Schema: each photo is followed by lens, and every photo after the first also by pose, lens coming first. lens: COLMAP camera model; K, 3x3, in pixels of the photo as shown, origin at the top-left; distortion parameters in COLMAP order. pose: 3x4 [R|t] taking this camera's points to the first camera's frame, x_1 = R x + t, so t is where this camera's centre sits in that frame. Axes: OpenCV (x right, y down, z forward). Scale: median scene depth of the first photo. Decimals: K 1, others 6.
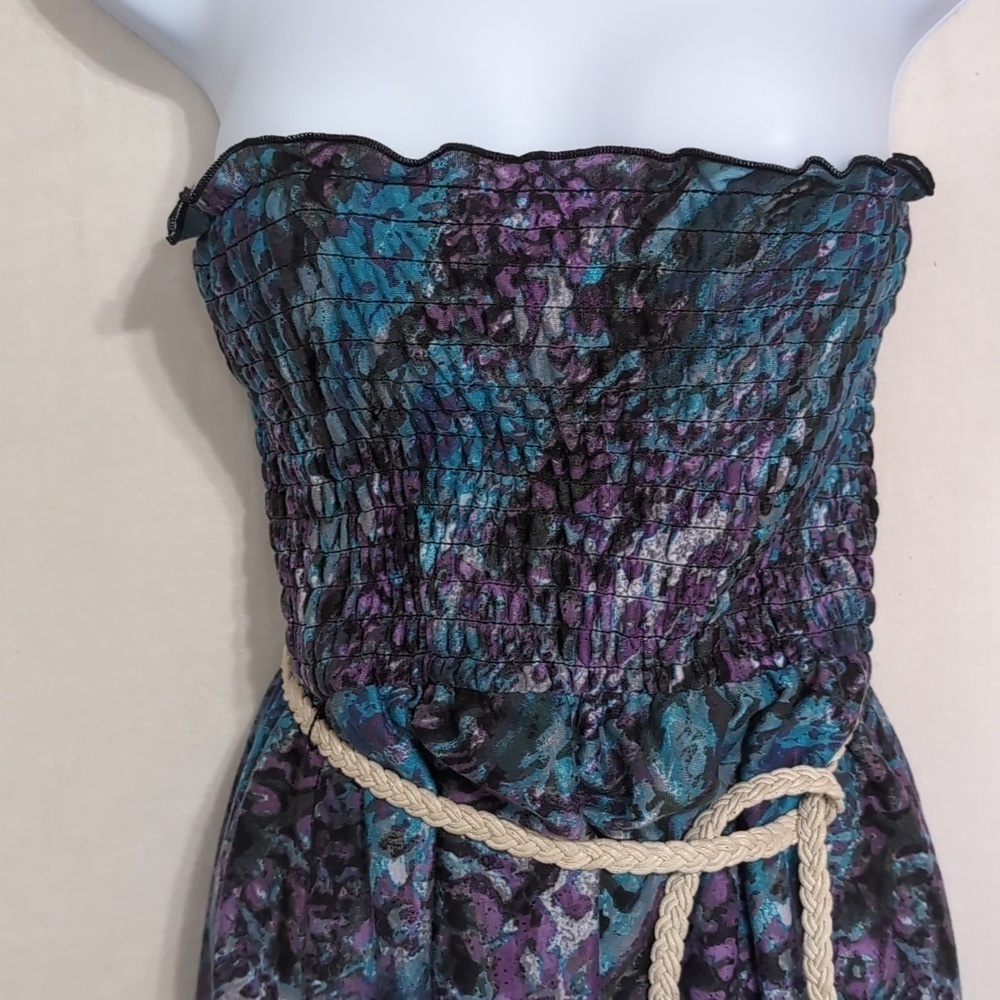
lens RADIAL K [[1653.8, 0, 500.0], [0, 1653.8, 500.0], [0, 0, 1]] dist [0.219345, -1.128390]
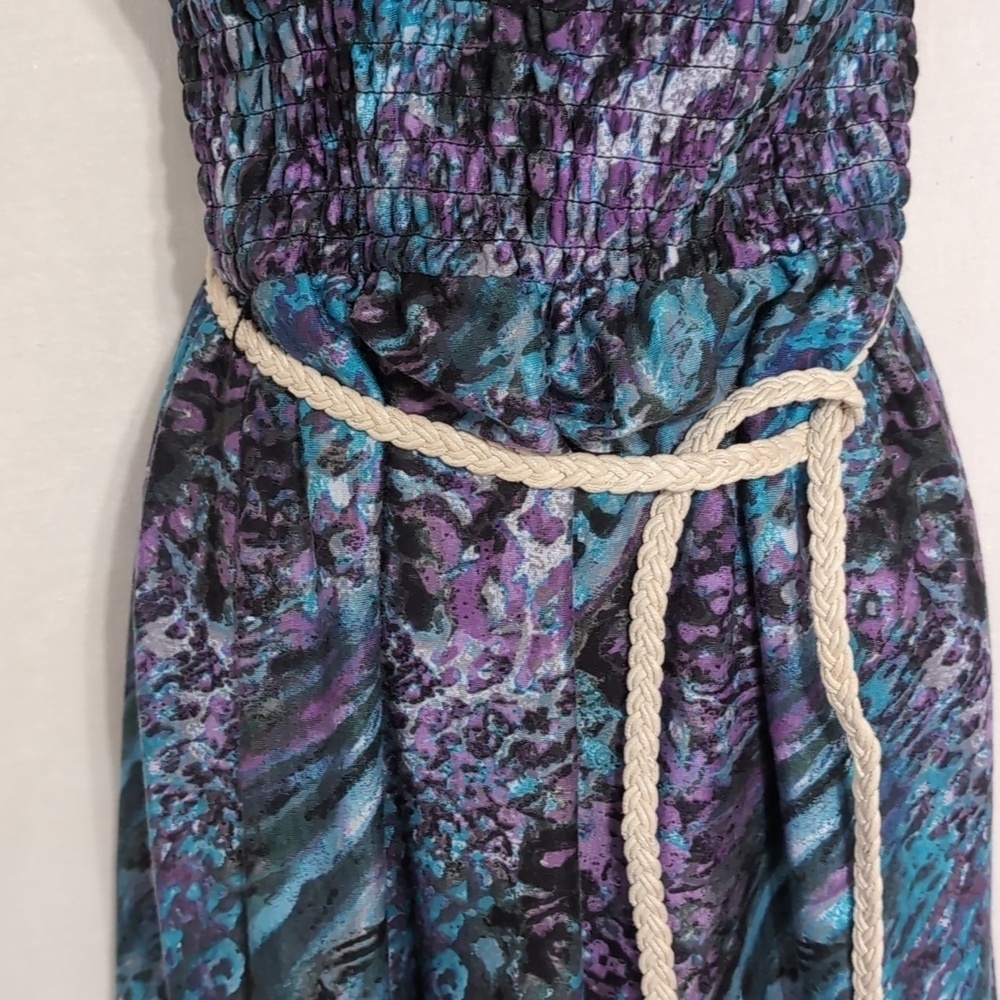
lens RADIAL K [[1653.8, 0, 500.0], [0, 1653.8, 500.0], [0, 0, 1]] dist [0.219345, -1.128390]
pose [[0.999996, -0.000114, -0.002780, 0.023766], [0.000587, 0.985326, 0.170683, 0.081477], [0.002720, -0.170684, 0.985322, 0.160004]]
